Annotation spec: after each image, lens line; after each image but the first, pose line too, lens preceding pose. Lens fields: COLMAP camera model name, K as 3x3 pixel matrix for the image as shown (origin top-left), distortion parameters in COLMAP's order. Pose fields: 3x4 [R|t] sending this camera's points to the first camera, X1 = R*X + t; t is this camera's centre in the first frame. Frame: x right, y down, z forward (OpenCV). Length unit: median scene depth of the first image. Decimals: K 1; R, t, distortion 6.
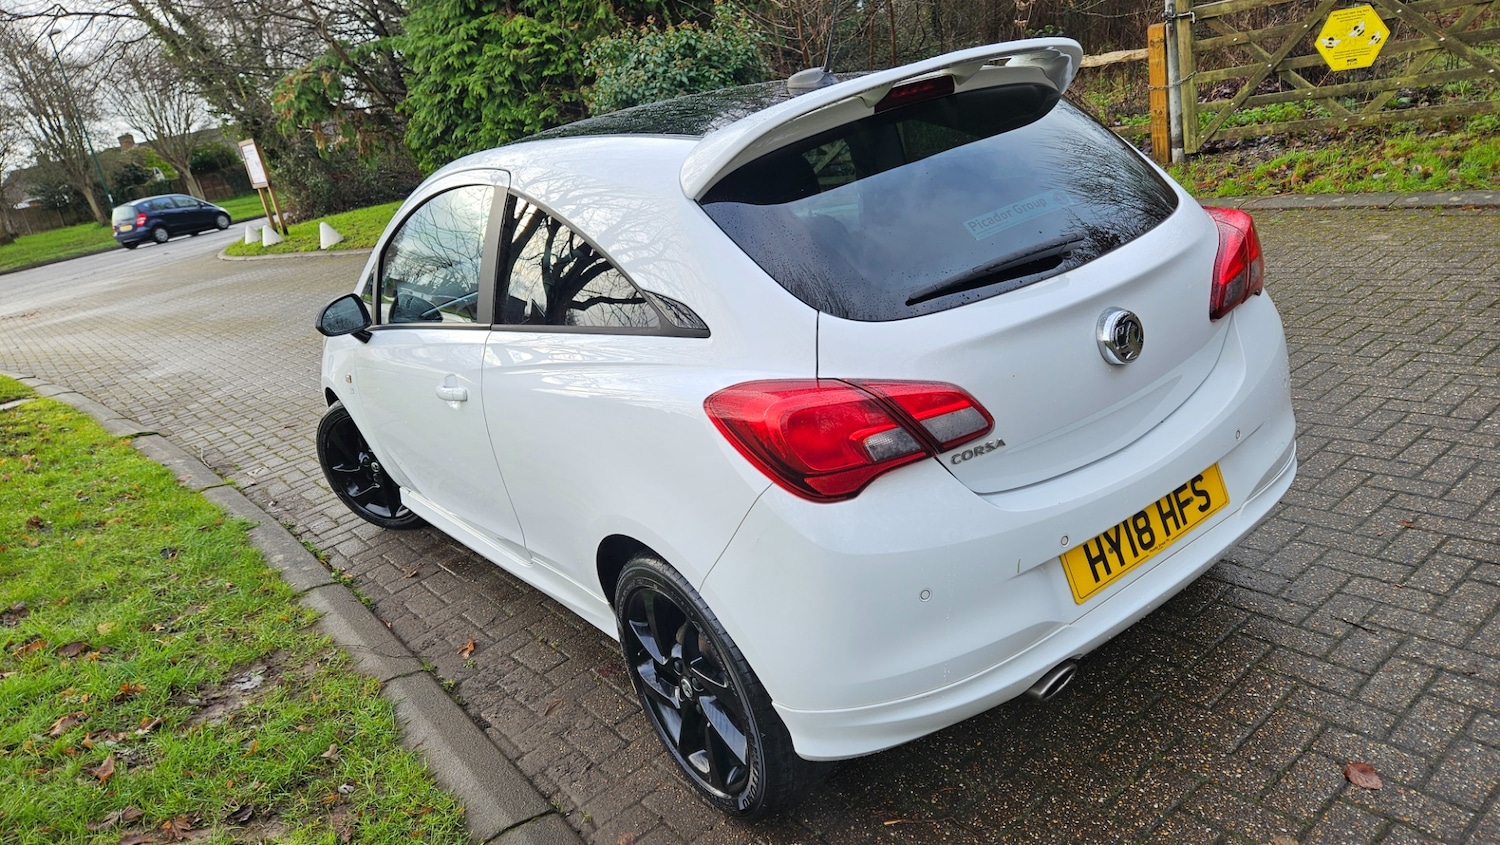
lens RADIAL K [[996.7, 0, 750.0], [0, 996.7, 422.5], [0, 0, 1]] dist [0.077911, -0.074433]
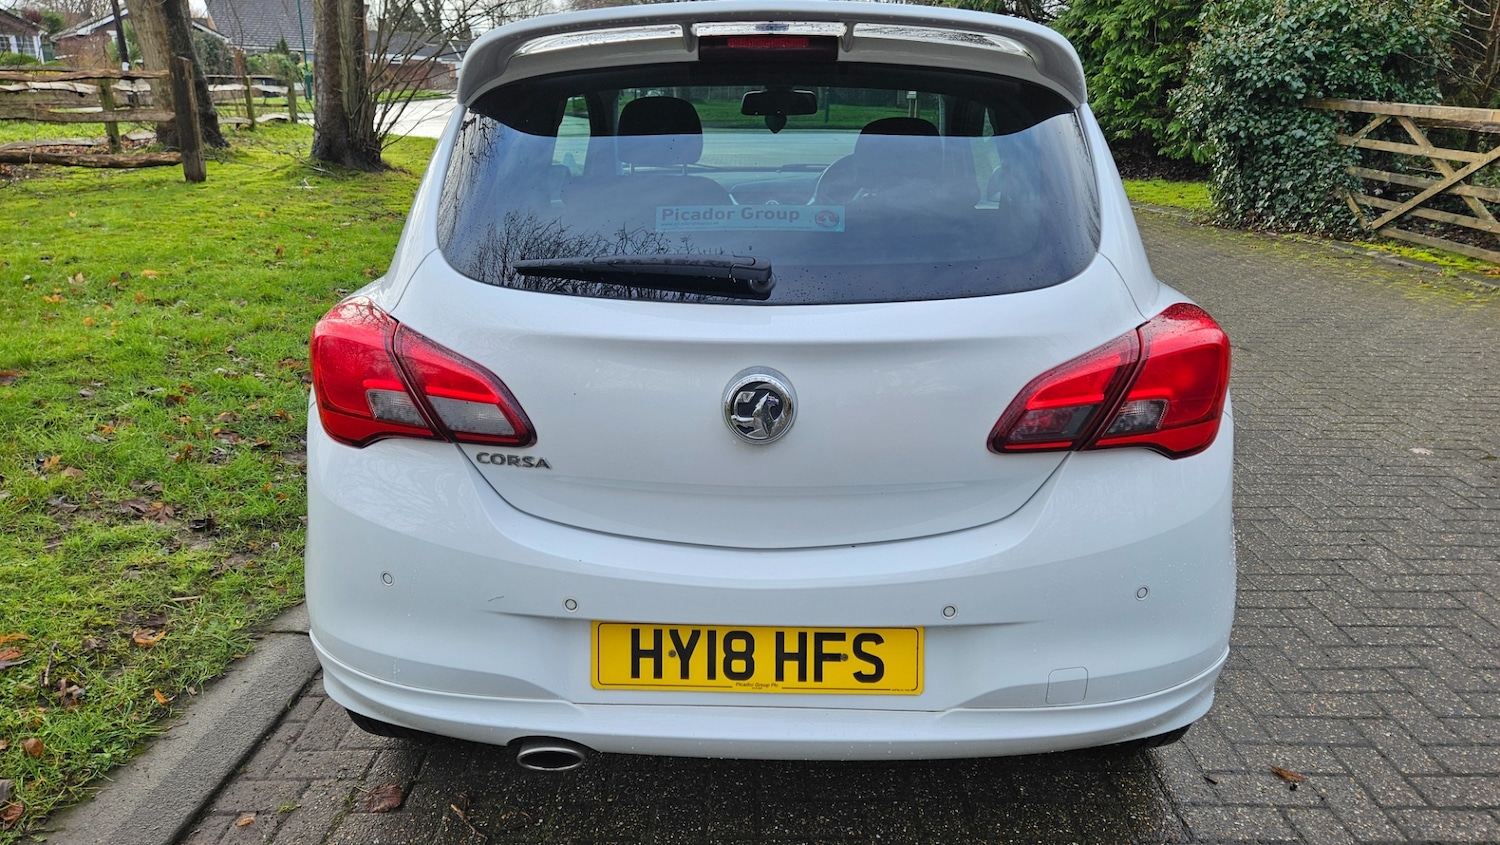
lens RADIAL K [[1003.1, 0, 753.6], [0, 1003.1, 441.8], [0, 0, 1]] dist [0.083860, -0.078889]
pose [[0.773074, 0.377186, -0.509988, 0.702439], [-0.341243, 0.925043, 0.166879, -0.171058], [0.534705, 0.045020, 0.843839, 0.330055]]
